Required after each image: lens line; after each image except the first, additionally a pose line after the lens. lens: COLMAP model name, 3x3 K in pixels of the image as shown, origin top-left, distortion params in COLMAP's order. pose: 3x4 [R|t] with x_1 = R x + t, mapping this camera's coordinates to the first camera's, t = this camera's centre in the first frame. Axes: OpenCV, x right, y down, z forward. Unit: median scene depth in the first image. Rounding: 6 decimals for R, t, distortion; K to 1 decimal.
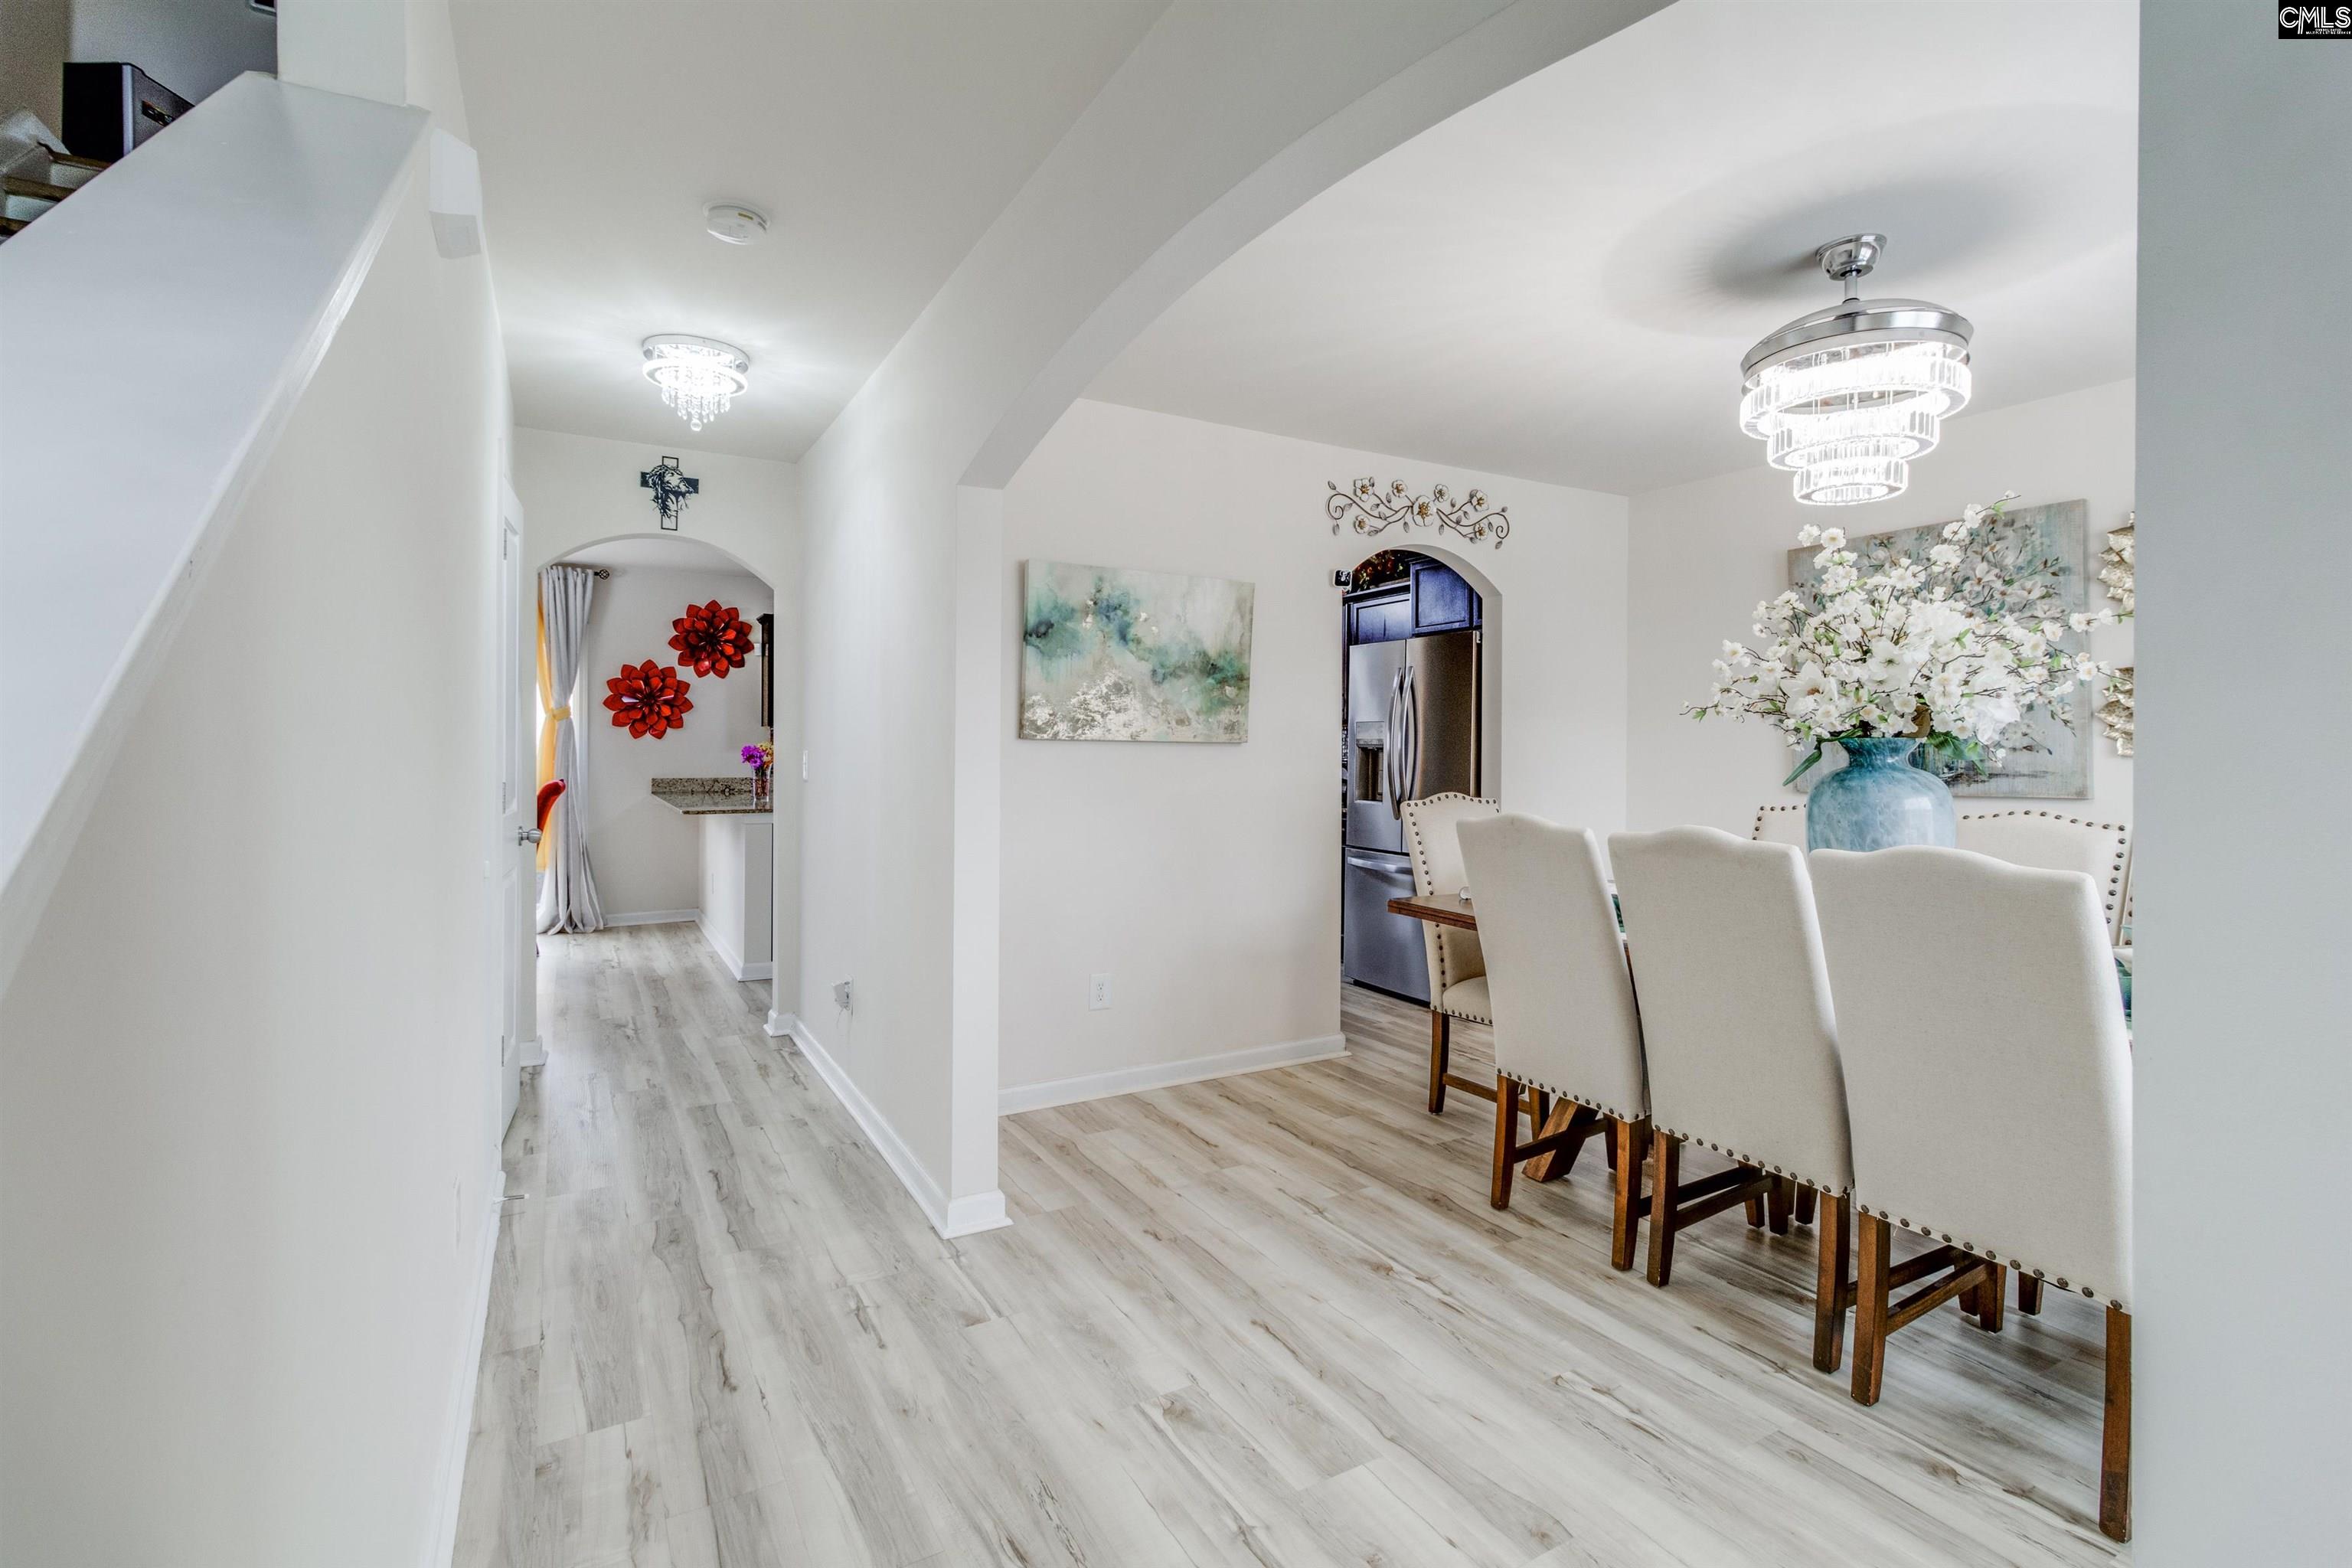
lens RADIAL K [[1088.6, 0, 1173.1], [0, 1088.6, 778.2], [0, 0, 1]] dist [0.001753, 0.000491]
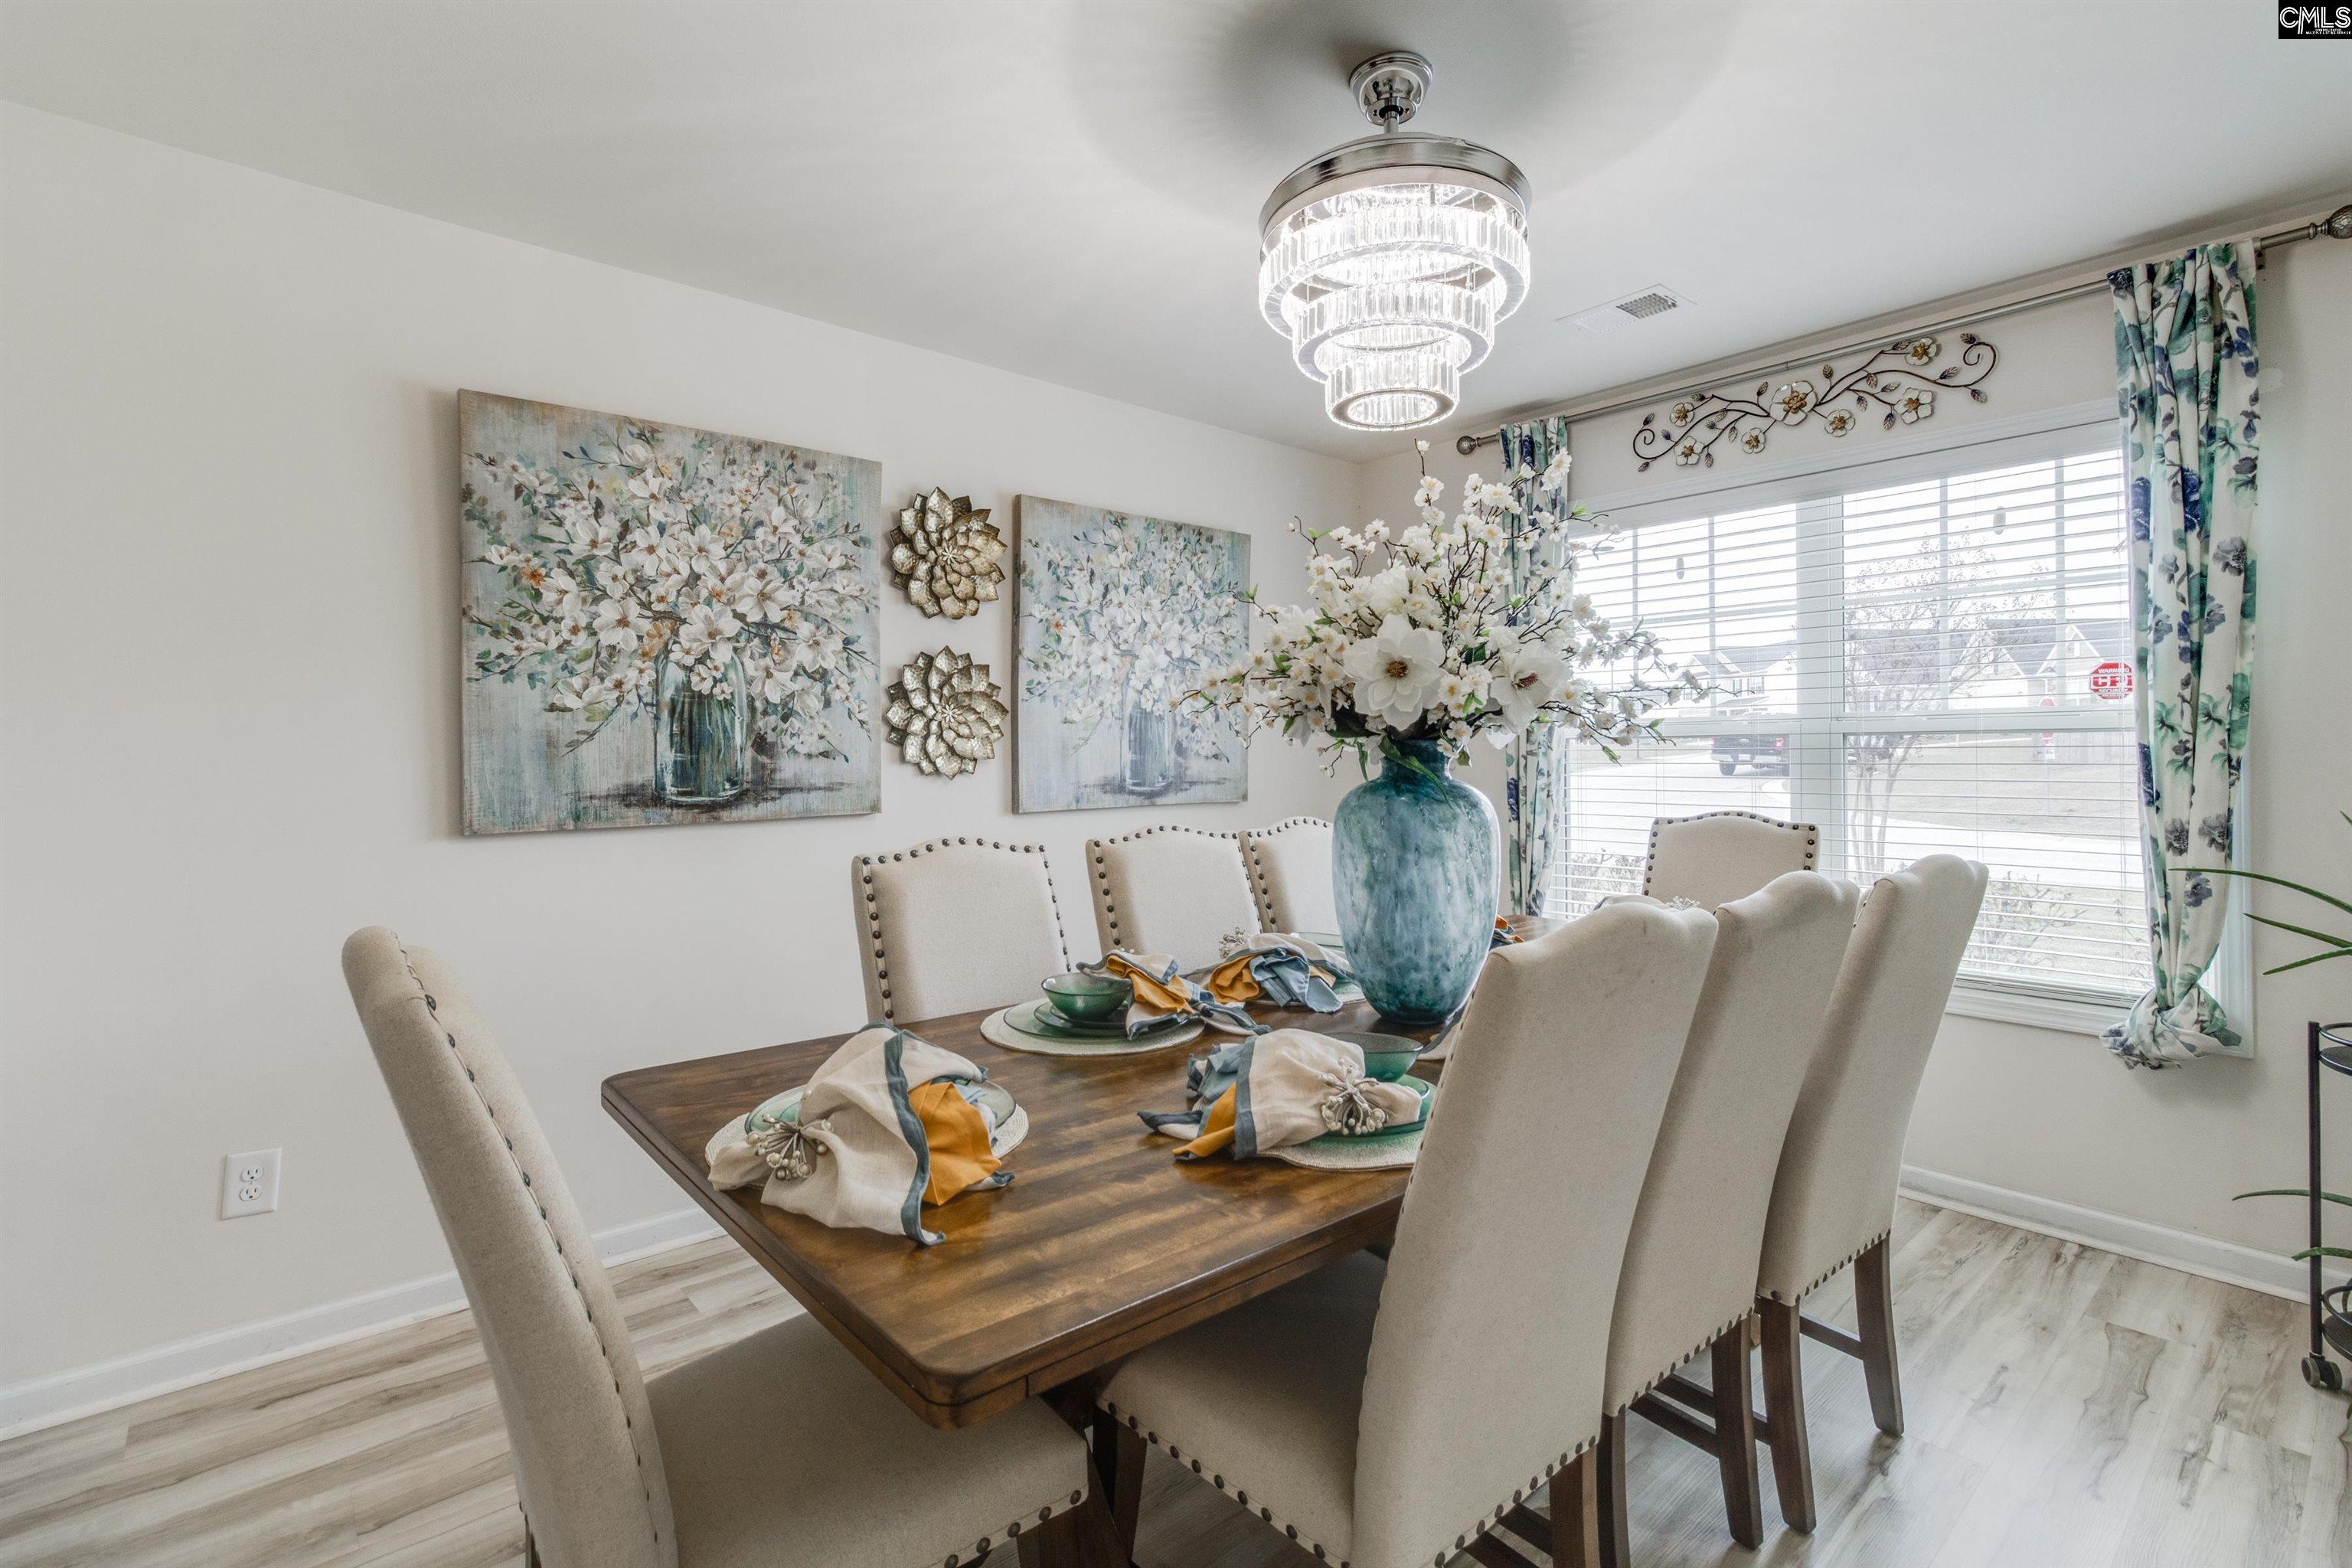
lens RADIAL K [[1088.6, 0, 1177.5], [0, 1088.6, 768.8], [0, 0, 1]] dist [0.001753, 0.000491]
pose [[-0.196556, -0.010951, 0.980431, -0.047199], [0.028869, 0.999439, 0.016951, -0.022831], [-0.980067, 0.031635, -0.196130, 0.899666]]
